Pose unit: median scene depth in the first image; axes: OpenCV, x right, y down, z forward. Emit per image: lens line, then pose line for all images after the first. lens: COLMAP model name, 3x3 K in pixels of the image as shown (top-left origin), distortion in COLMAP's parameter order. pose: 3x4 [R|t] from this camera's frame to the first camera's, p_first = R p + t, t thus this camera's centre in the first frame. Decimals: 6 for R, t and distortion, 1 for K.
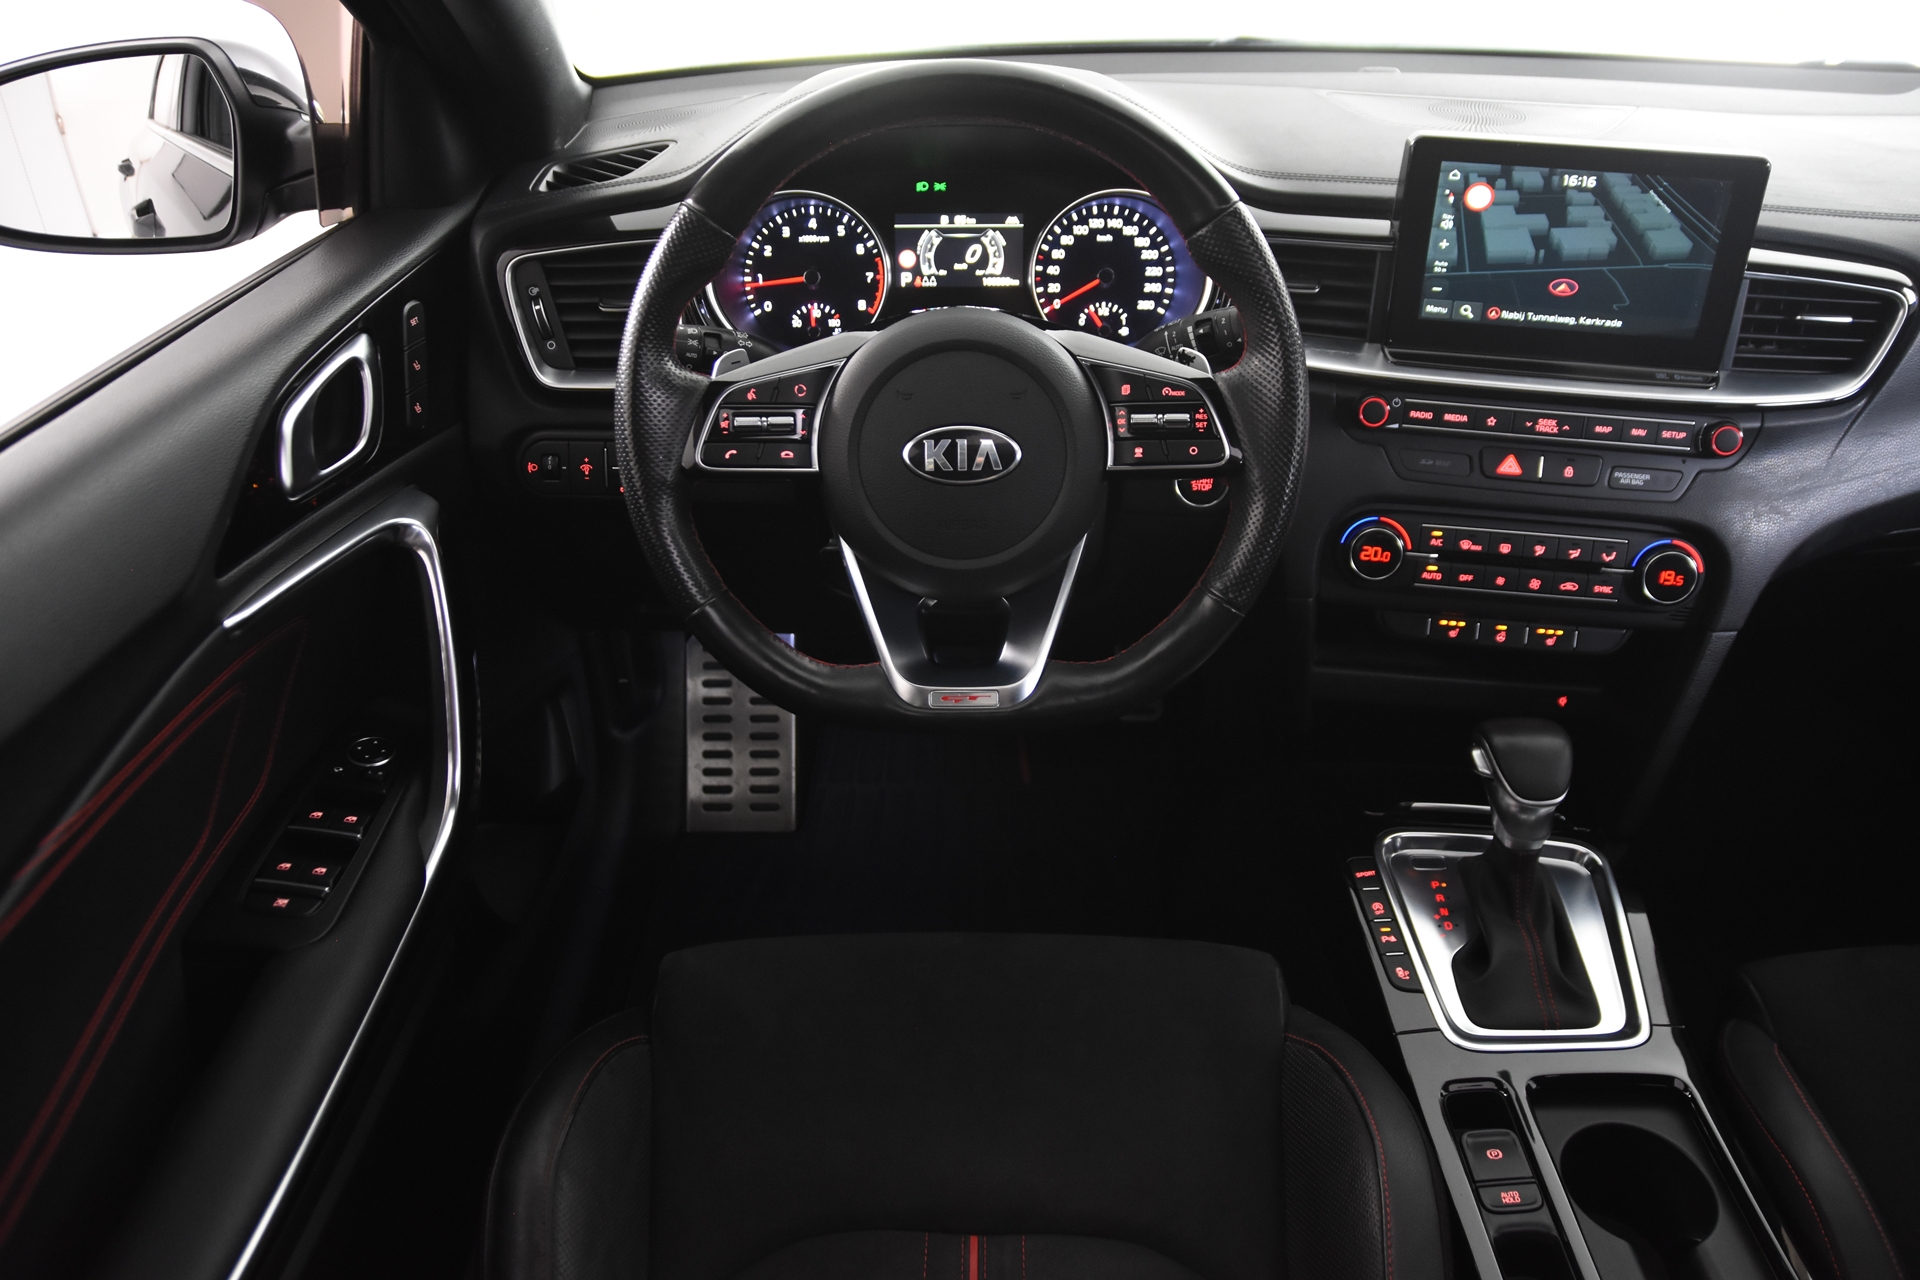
lens RADIAL K [[1446.6, 0, 960.0], [0, 1446.6, 640.0], [0, 0, 1]] dist [-0.130944, 0.111555]
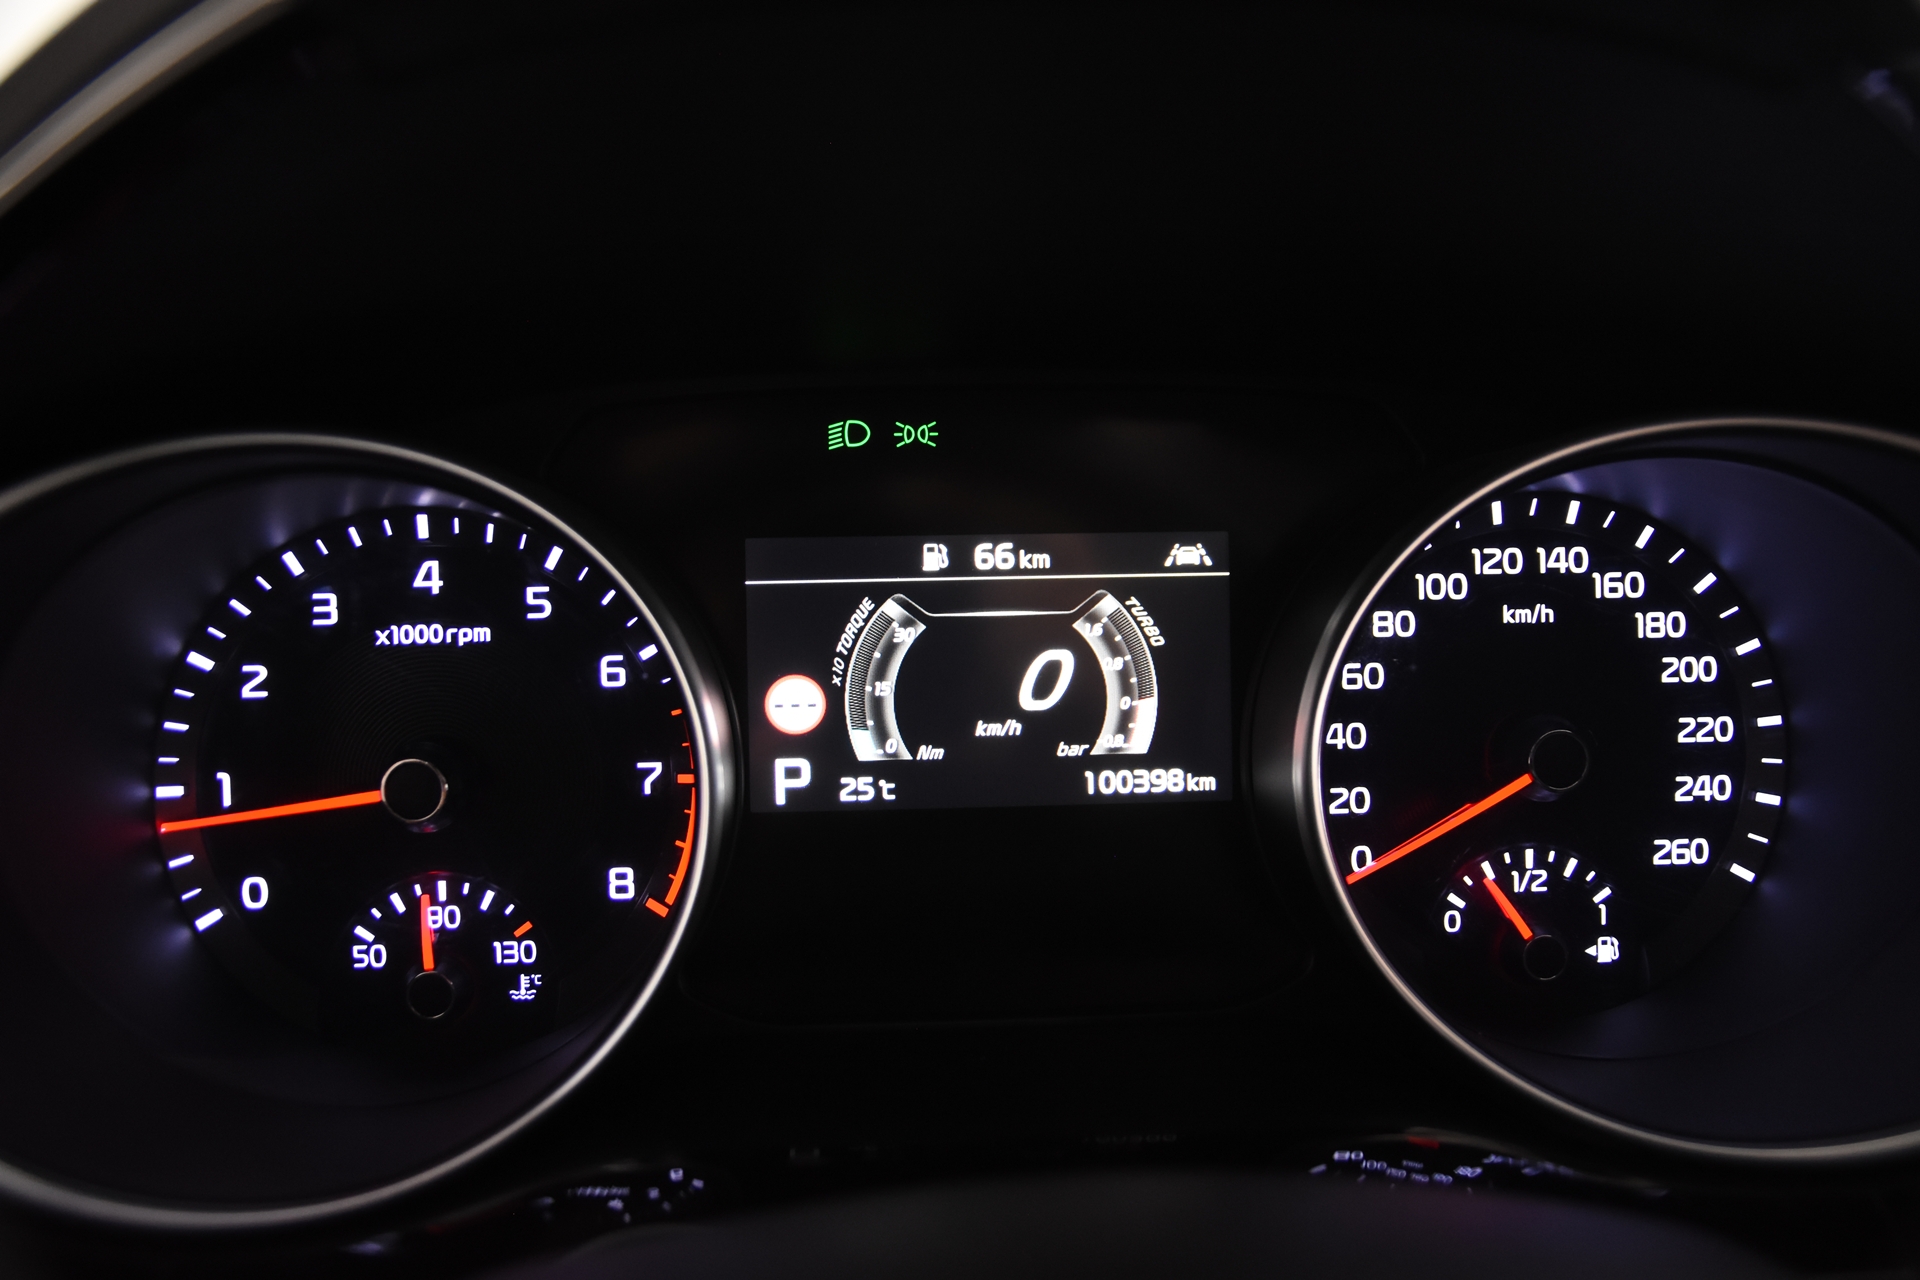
lens RADIAL K [[1938.7, 0, 960.0], [0, 1938.7, 640.0], [0, 0, 1]] dist [-0.077754, 0.003174]
pose [[0.997525, -0.016385, 0.068382, -0.034350], [0.031341, 0.974136, -0.223779, -0.220368], [-0.062947, 0.225368, 0.972238, 0.727900]]
